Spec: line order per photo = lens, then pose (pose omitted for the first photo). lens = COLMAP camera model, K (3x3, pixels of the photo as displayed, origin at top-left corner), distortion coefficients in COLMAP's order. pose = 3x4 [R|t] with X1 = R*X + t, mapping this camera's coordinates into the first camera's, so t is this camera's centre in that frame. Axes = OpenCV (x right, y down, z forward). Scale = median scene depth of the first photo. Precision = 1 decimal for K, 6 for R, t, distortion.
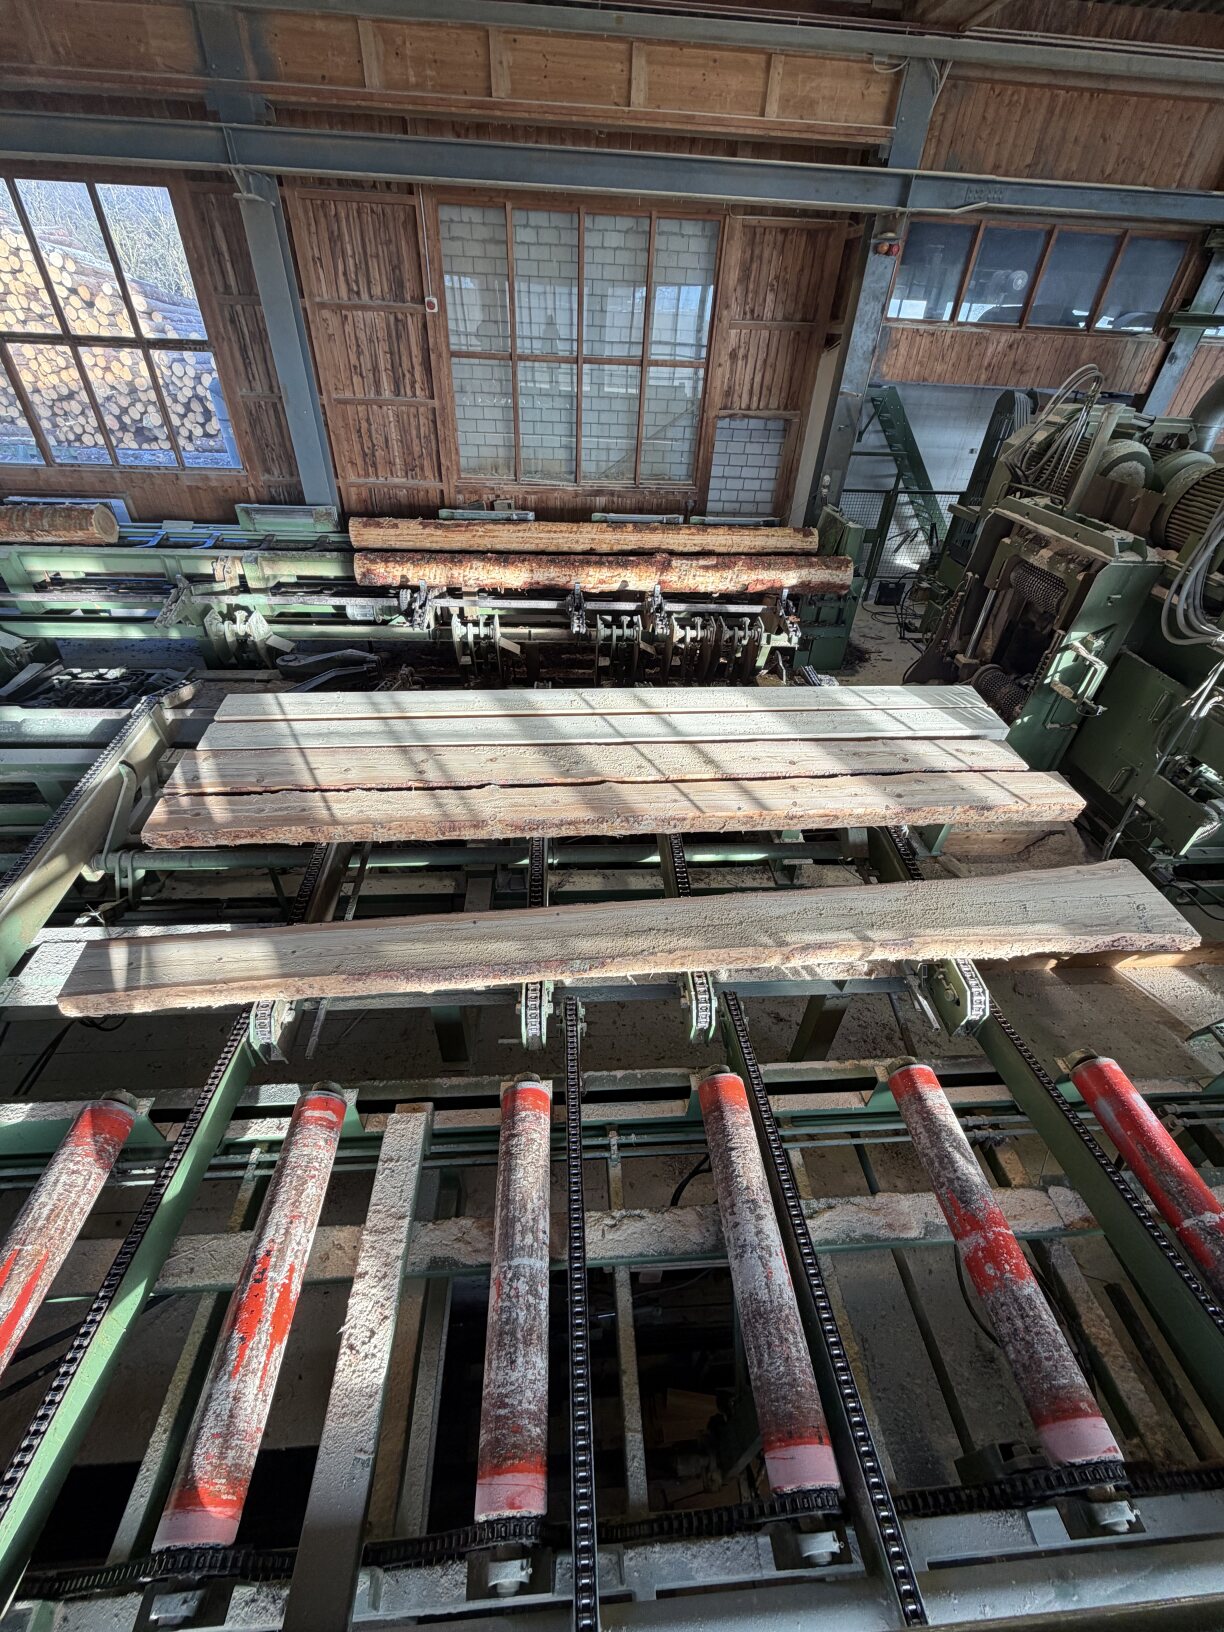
lens RADIAL K [[655.2, 0, 611.6], [0, 655.2, 813.6], [0, 0, 1]] dist [-0.002187, -0.000321]
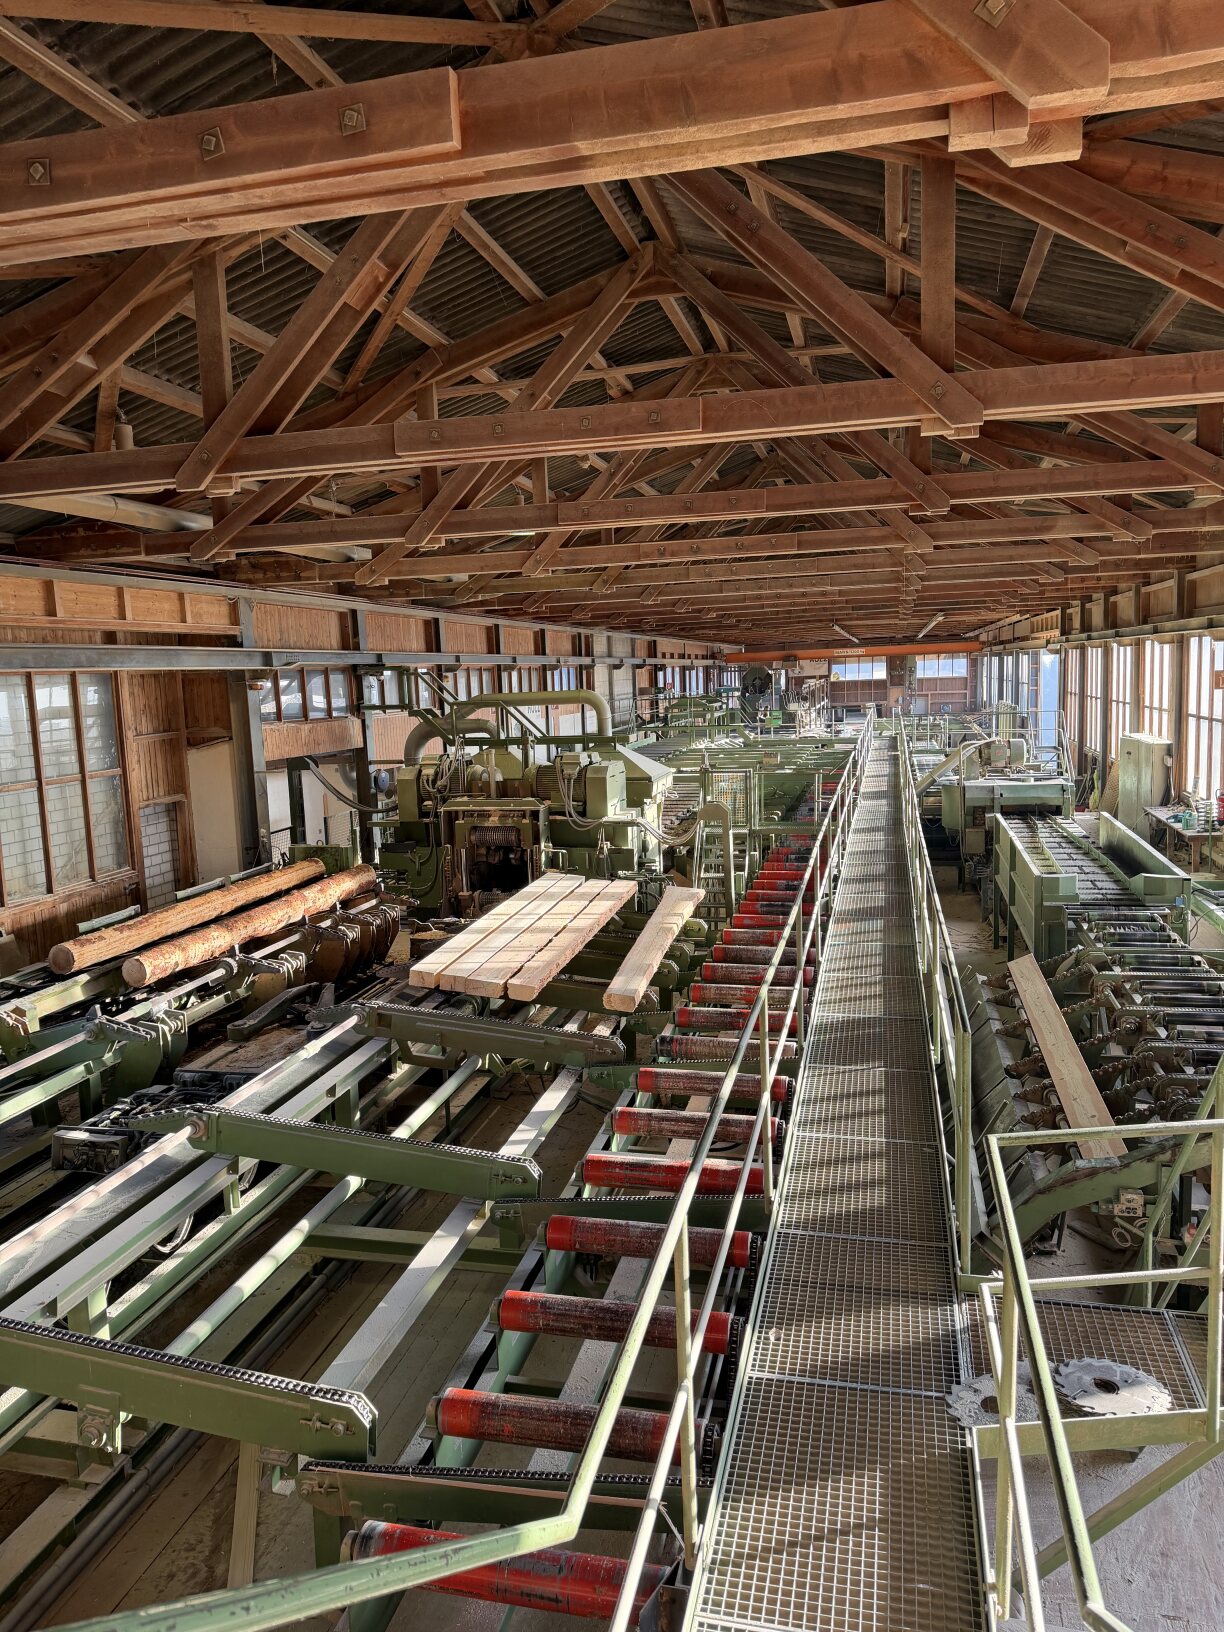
lens RADIAL K [[1131.9, 0, 612.3], [0, 1131.9, 816.5], [0, 0, 1]] dist [0.008047, 0.003678]
pose [[0.298577, -0.174367, 0.938322, -1.842824], [0.618275, 0.784306, -0.050990, -0.031909], [-0.727040, 0.595366, 0.341983, -0.269452]]
